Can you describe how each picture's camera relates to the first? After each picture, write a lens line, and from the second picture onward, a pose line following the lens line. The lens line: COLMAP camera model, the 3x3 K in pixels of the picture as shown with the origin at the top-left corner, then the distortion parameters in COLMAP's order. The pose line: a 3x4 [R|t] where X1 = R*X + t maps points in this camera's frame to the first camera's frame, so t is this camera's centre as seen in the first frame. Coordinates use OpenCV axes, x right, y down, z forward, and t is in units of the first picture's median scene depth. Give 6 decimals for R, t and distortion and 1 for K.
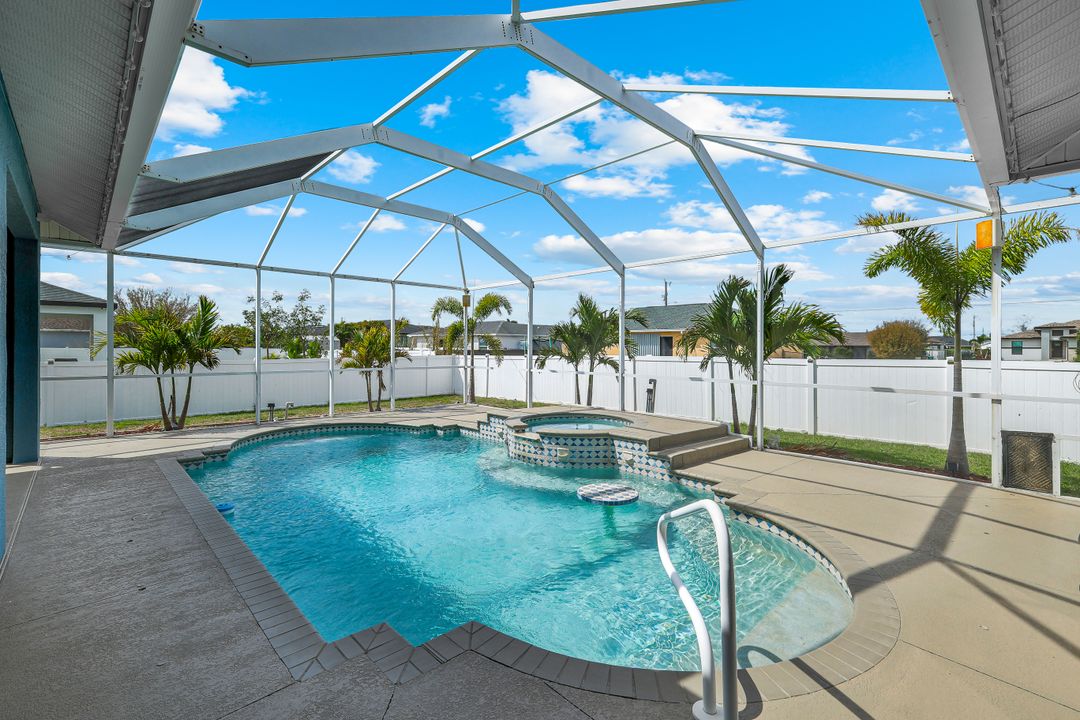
lens RADIAL K [[474.0, 0, 531.7], [0, 474.0, 352.8], [0, 0, 1]] dist [0.009979, -0.000244]
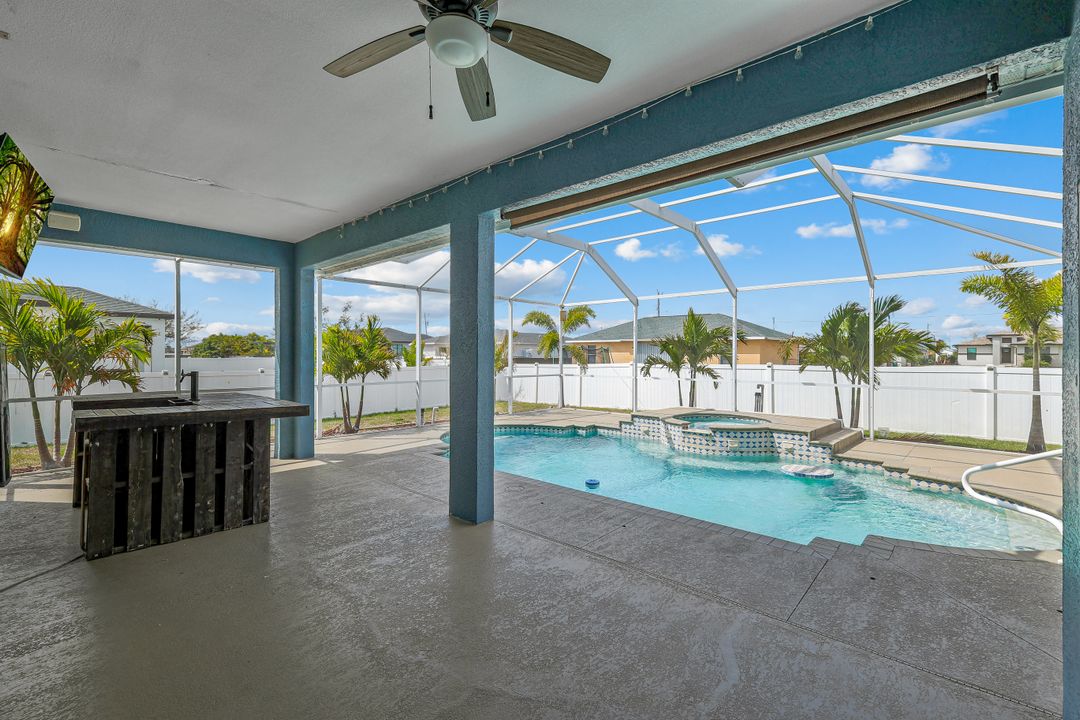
lens RADIAL K [[472.8, 0, 539.0], [0, 472.8, 354.3], [0, 0, 1]] dist [0.012784, 0.000023]
pose [[0.997344, -0.003864, 0.072733, -0.437411], [0.004729, 0.999920, -0.011727, -0.009855], [-0.072682, 0.012039, 0.997283, -0.170692]]
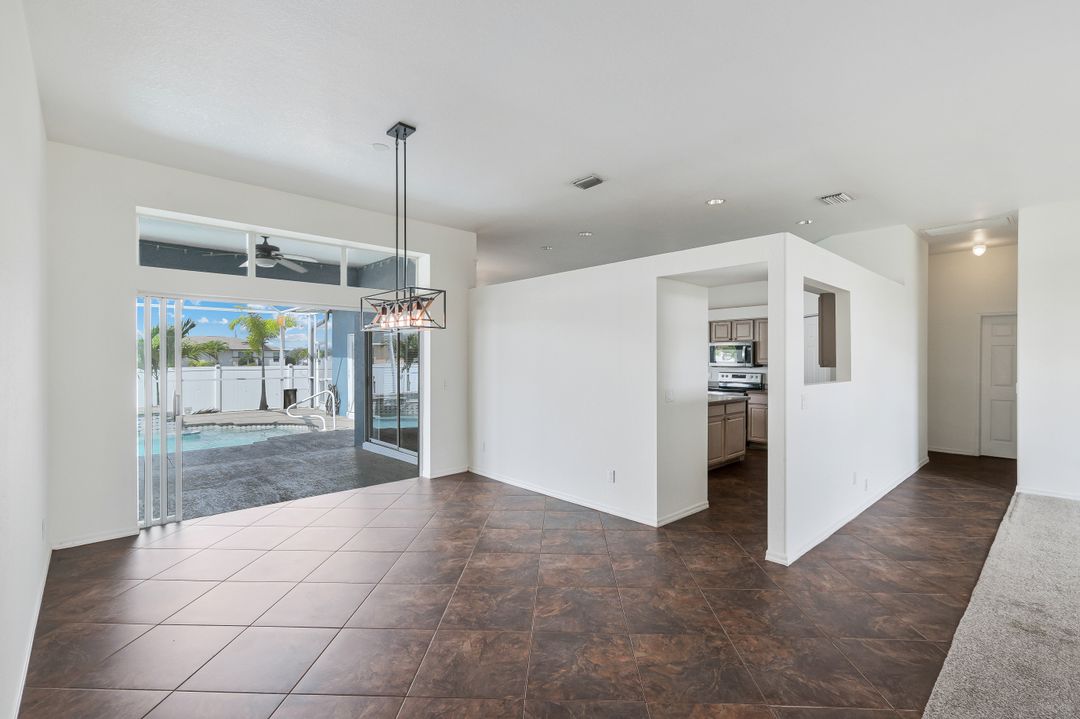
lens RADIAL K [[481.4, 0, 541.1], [0, 481.4, 353.1], [0, 0, 1]] dist [0.000110, -0.000166]
pose [[0.014612, 0.004845, 0.999882, -1.262403], [0.008306, 0.999953, -0.004967, -0.022204], [-0.999859, 0.008378, 0.014571, -0.400655]]
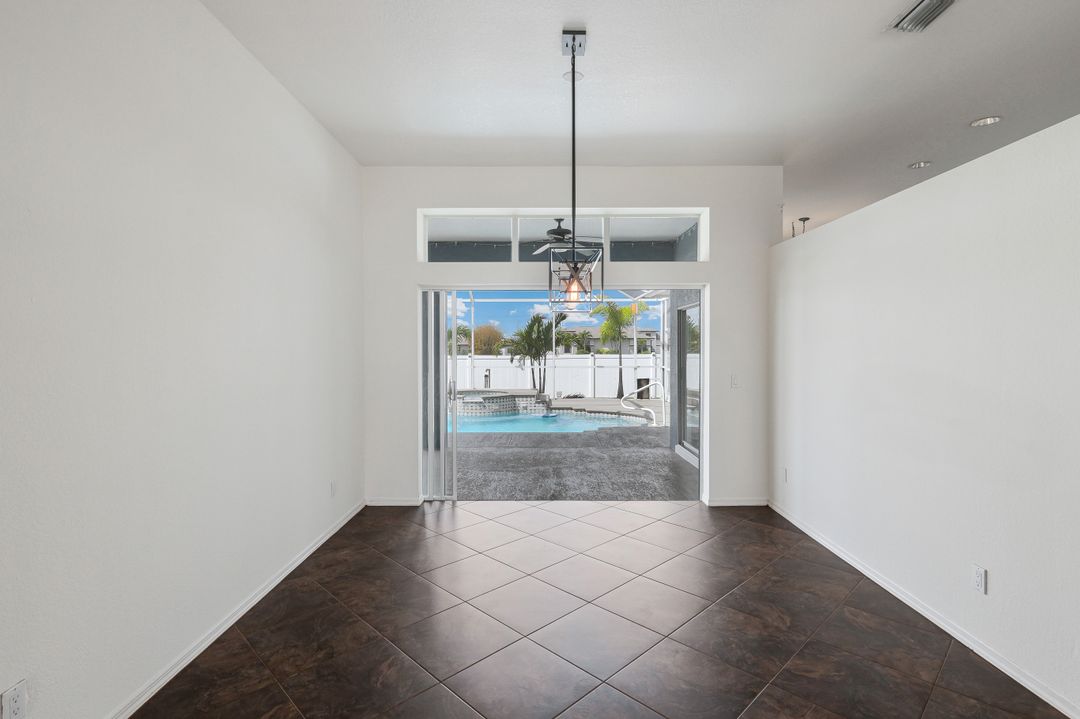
lens RADIAL K [[532.4, 0, 538.3], [0, 532.4, 349.2], [0, 0, 1]] dist [0.000673, 0.000254]
pose [[0.690823, -0.010358, 0.722949, -1.116166], [0.011482, 0.999928, 0.003354, -0.020688], [-0.722932, 0.005984, 0.690893, -0.494979]]
